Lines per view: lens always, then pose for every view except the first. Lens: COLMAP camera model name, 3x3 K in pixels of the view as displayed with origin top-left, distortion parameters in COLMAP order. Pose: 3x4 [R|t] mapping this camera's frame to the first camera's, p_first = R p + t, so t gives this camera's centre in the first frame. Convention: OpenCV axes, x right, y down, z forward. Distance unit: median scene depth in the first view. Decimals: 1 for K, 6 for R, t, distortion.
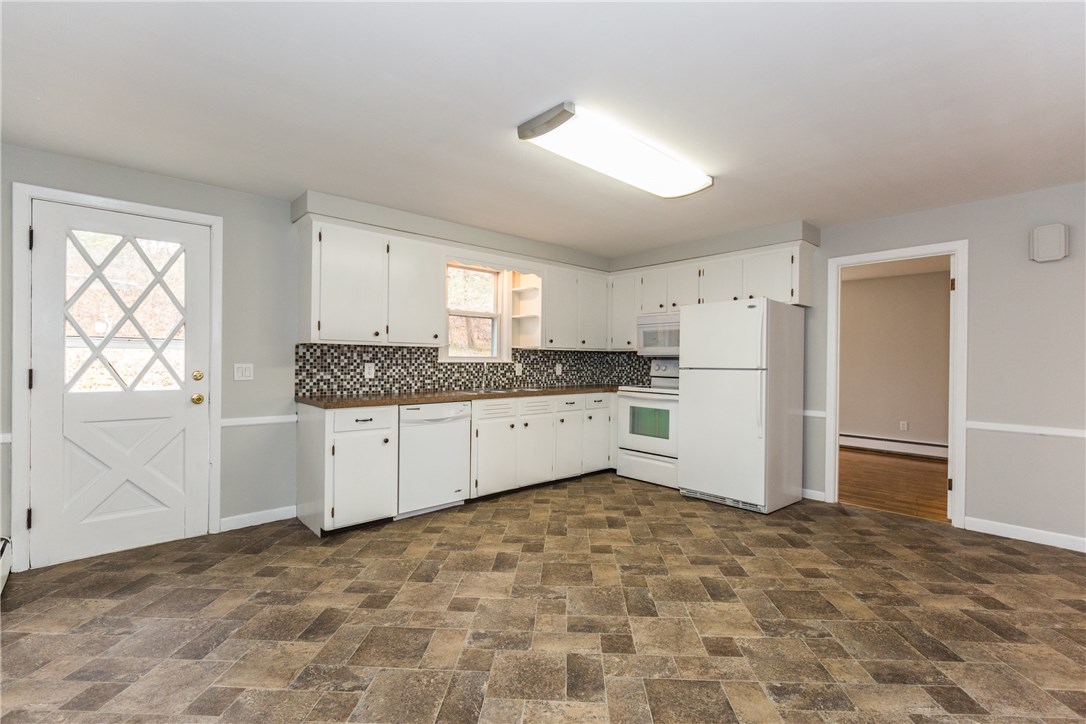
lens RADIAL K [[486.2, 0, 543.5], [0, 486.2, 363.0], [0, 0, 1]] dist [0.000069, 0.000227]
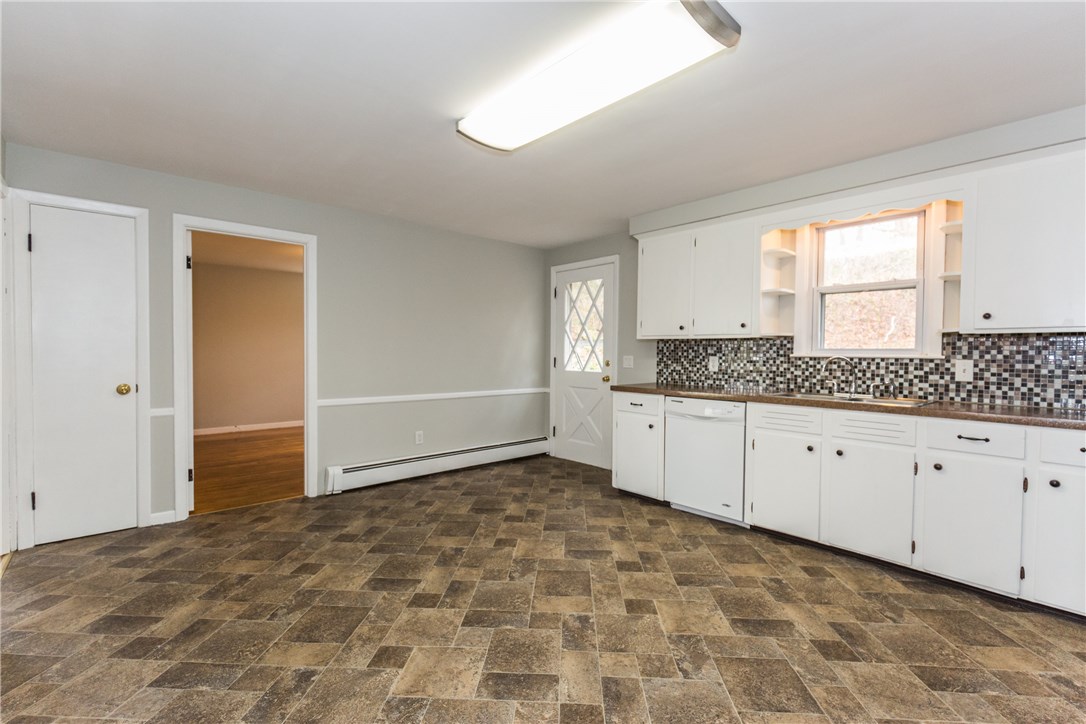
lens RADIAL K [[486.2, 0, 534.7], [0, 486.2, 355.1], [0, 0, 1]] dist [0.000069, 0.000227]
pose [[-0.015884, -0.000440, -0.999874, 0.622777], [-0.013746, 0.999905, -0.000222, 0.002942], [0.999779, 0.013741, -0.015889, 0.612592]]
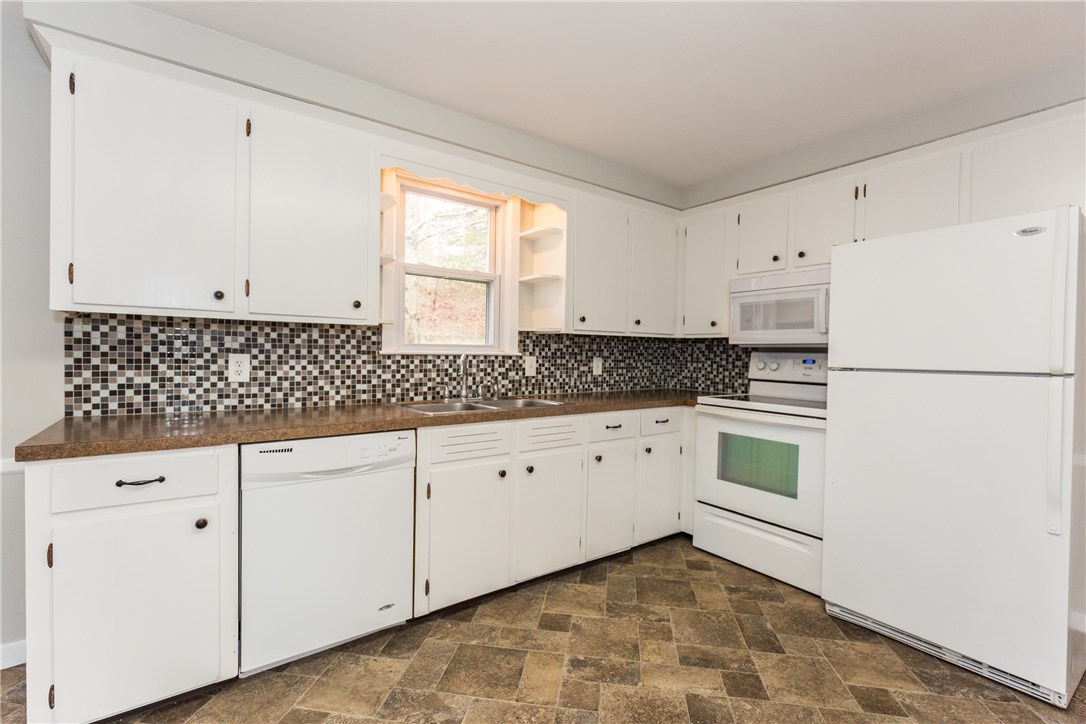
lens RADIAL K [[486.2, 0, 545.4], [0, 486.2, 360.4], [0, 0, 1]] dist [0.000069, 0.000227]
pose [[0.994952, 0.008200, -0.100018, 0.034930], [-0.007196, 0.999920, 0.010396, -0.000604], [0.100095, -0.009624, 0.994931, 0.469101]]
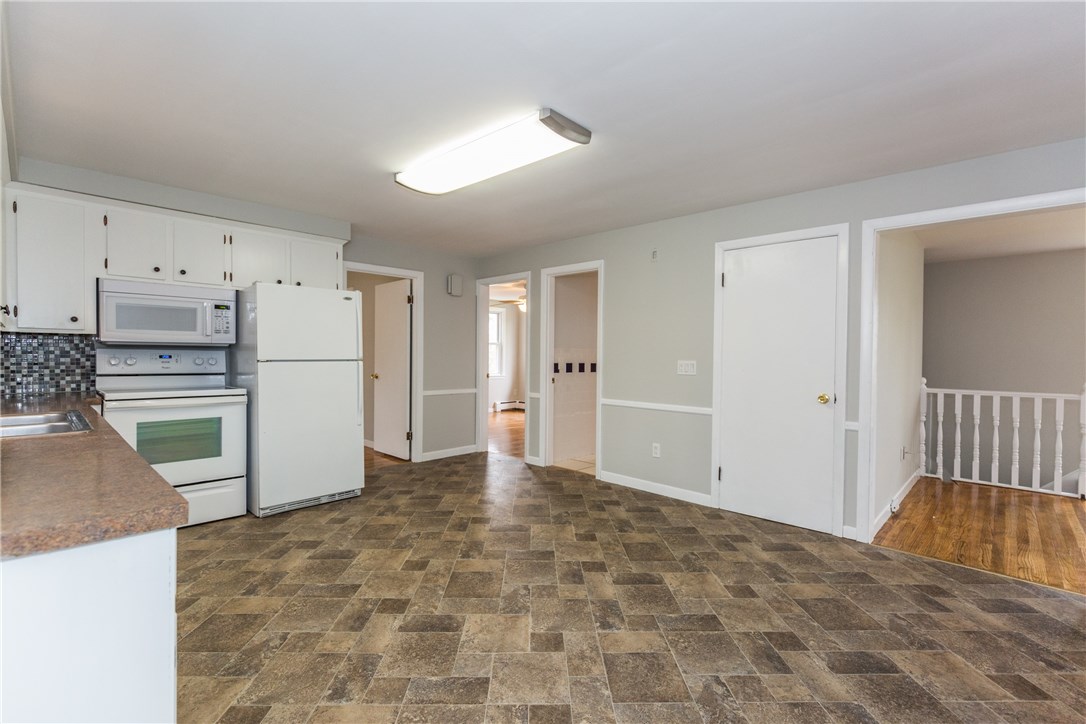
lens RADIAL K [[486.2, 0, 546.9], [0, 486.2, 366.2], [0, 0, 1]] dist [0.000069, 0.000227]
pose [[-0.077922, -0.034166, 0.996374, -0.562863], [-0.006443, 0.999409, 0.033766, -0.010908], [-0.996939, -0.003788, -0.078096, 0.600834]]
